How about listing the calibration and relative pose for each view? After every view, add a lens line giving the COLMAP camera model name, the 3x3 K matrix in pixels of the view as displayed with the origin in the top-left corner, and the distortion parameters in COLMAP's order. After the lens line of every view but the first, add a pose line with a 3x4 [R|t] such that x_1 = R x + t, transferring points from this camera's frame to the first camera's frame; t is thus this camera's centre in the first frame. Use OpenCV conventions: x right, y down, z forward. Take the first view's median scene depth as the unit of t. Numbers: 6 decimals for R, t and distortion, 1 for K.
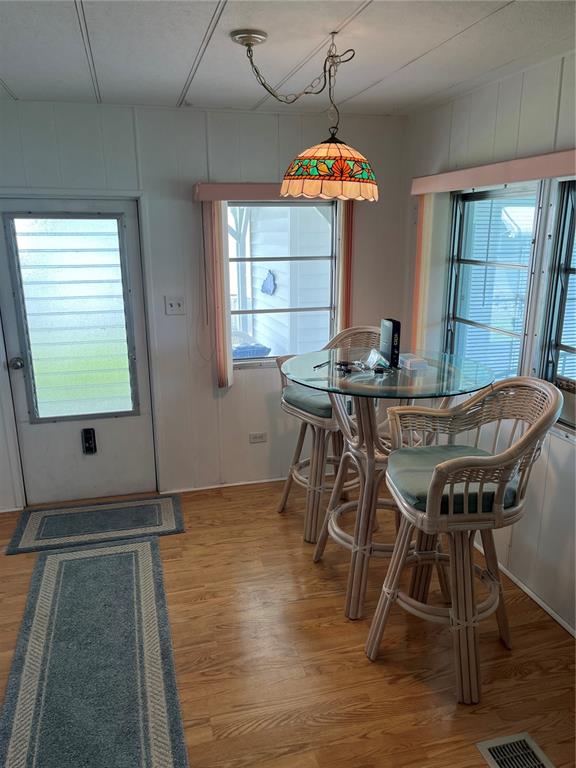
lens RADIAL K [[583.6, 0, 281.9], [0, 583.6, 385.6], [0, 0, 1]] dist [0.054379, -0.071969]
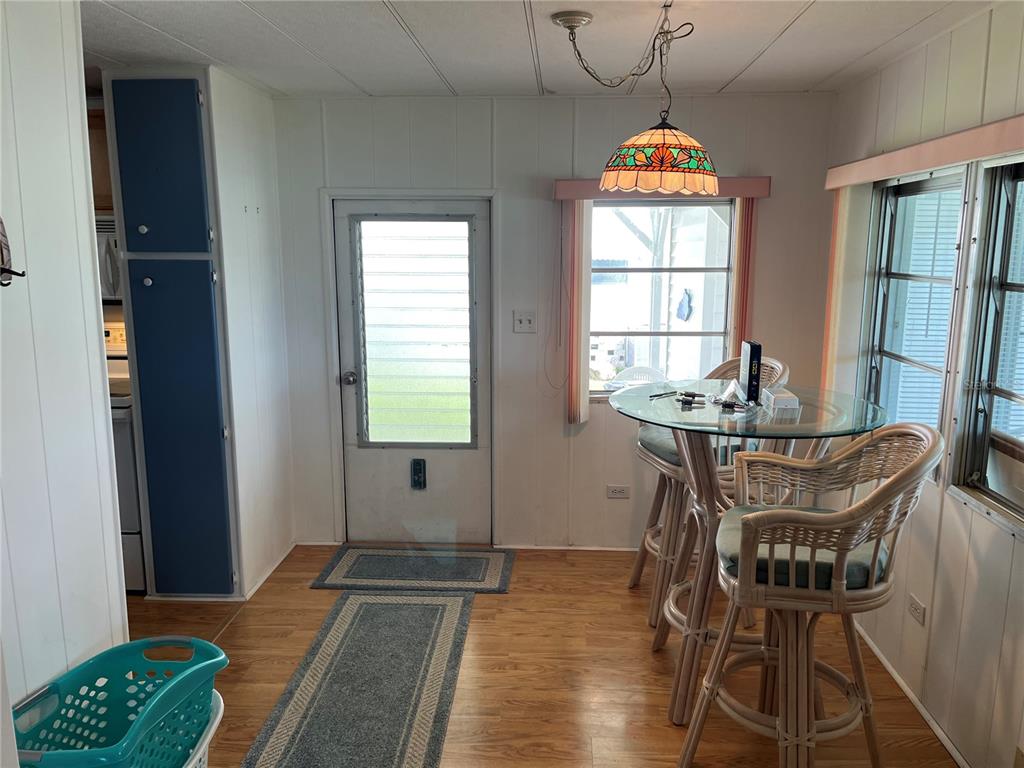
lens RADIAL K [[778.1, 0, 519.6], [0, 778.1, 375.5], [0, 0, 1]] dist [0.054379, -0.071969]
pose [[0.953934, 0.057468, -0.294463, 0.189257], [-0.084384, 0.993255, -0.079522, 0.039263], [0.287906, 0.100706, 0.952349, -0.082305]]
